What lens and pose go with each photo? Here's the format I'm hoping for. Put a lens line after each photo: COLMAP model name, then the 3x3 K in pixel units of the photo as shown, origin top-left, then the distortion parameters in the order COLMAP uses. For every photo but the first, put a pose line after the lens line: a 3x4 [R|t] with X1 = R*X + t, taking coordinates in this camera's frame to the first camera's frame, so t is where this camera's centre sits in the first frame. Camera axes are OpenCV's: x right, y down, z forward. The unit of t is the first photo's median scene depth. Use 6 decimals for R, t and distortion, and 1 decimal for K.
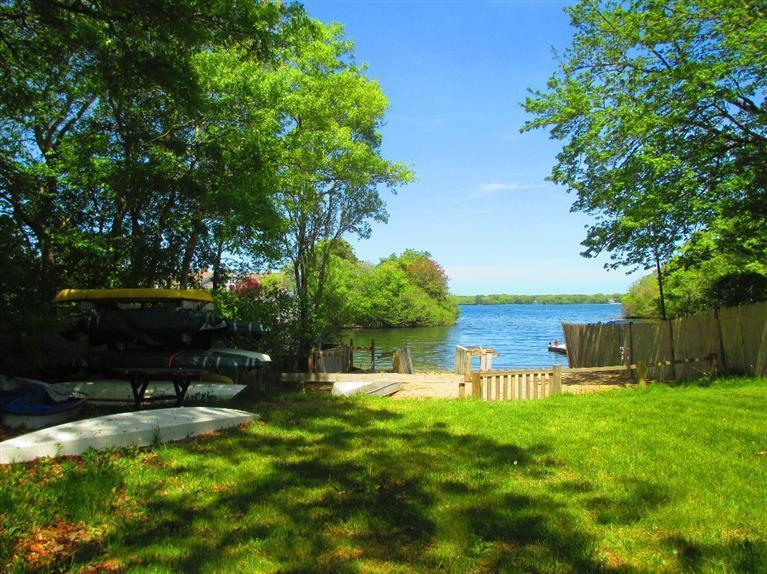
lens RADIAL K [[630.6, 0, 383.1], [0, 630.6, 287.5], [0, 0, 1]] dist [-0.084634, 0.033205]
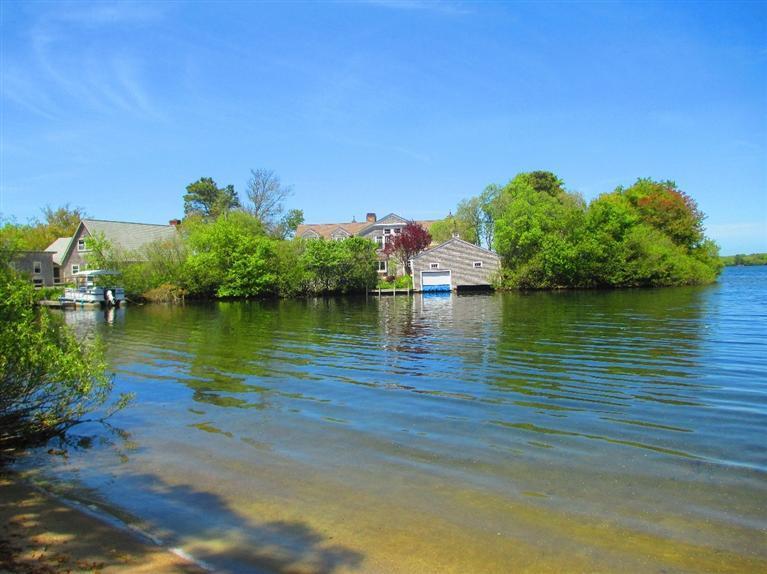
lens RADIAL K [[630.6, 0, 385.8], [0, 630.6, 287.4], [0, 0, 1]] dist [-0.084634, 0.033205]
pose [[0.932883, -0.009850, -0.360044, 0.026814], [0.029120, 0.998416, 0.048134, 0.023354], [0.359000, -0.055388, 0.931693, 0.293561]]
